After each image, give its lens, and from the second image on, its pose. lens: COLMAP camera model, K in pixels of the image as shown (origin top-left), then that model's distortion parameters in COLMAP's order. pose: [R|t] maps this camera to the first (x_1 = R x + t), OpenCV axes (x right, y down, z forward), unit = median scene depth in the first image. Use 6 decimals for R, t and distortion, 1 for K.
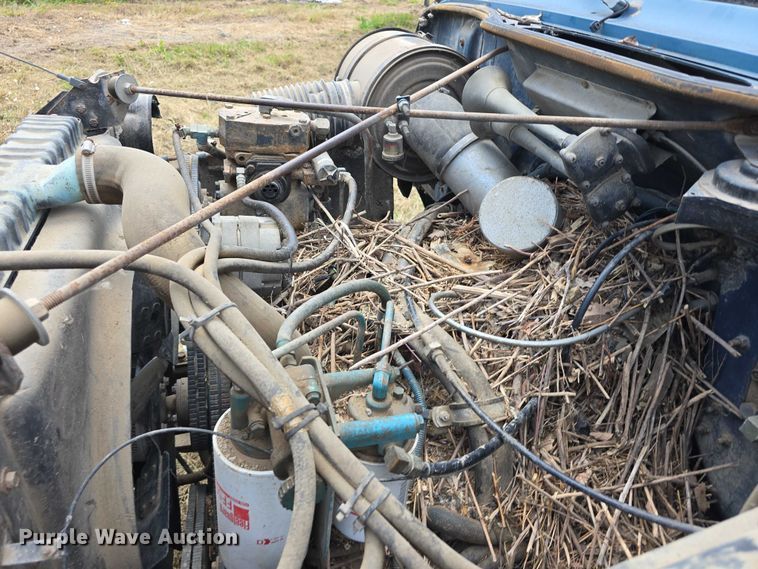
lens RADIAL K [[509.9, 0, 376.2], [0, 509.9, 318.2], [0, 0, 1]] dist [0.029174, -0.000543]
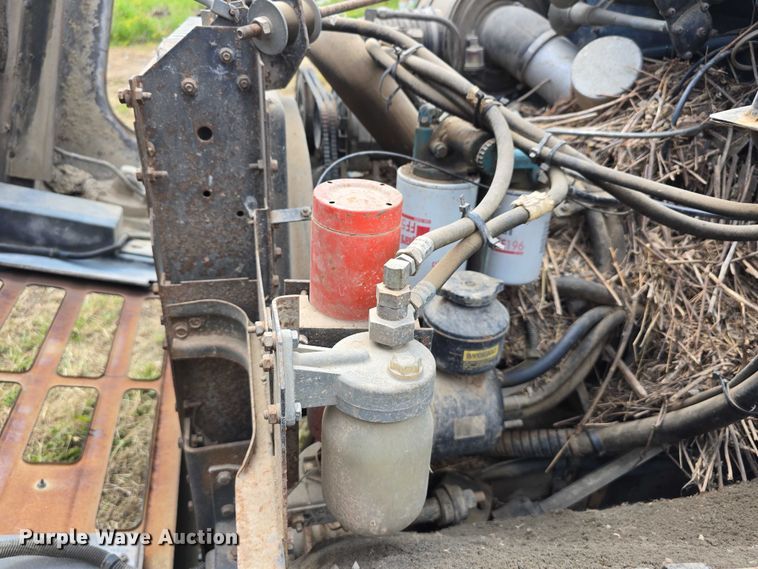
lens RADIAL K [[523.5, 0, 382.6], [0, 523.5, 301.5], [0, 0, 1]] dist [0.026963, -0.029931]
pose [[0.998415, -0.035107, -0.043979, -0.223454], [0.031574, 0.996405, -0.078618, 0.461311], [0.046581, 0.077105, 0.995934, -0.194741]]
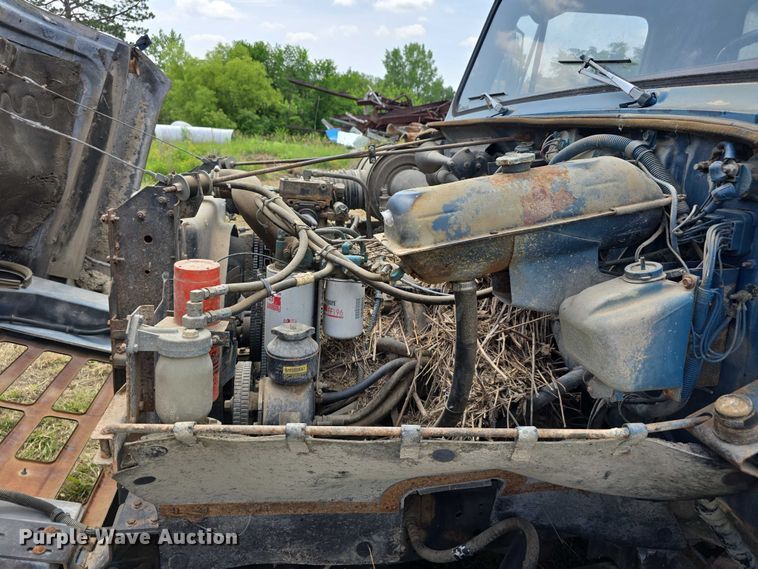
lens RADIAL K [[523.5, 0, 382.6], [0, 523.5, 301.5], [0, 0, 1]] dist [0.026963, -0.029931]
pose [[0.996297, -0.009616, -0.085441, 0.253746], [-0.017510, 0.950207, -0.311127, 0.744425], [0.084178, 0.311471, 0.946520, -0.707005]]
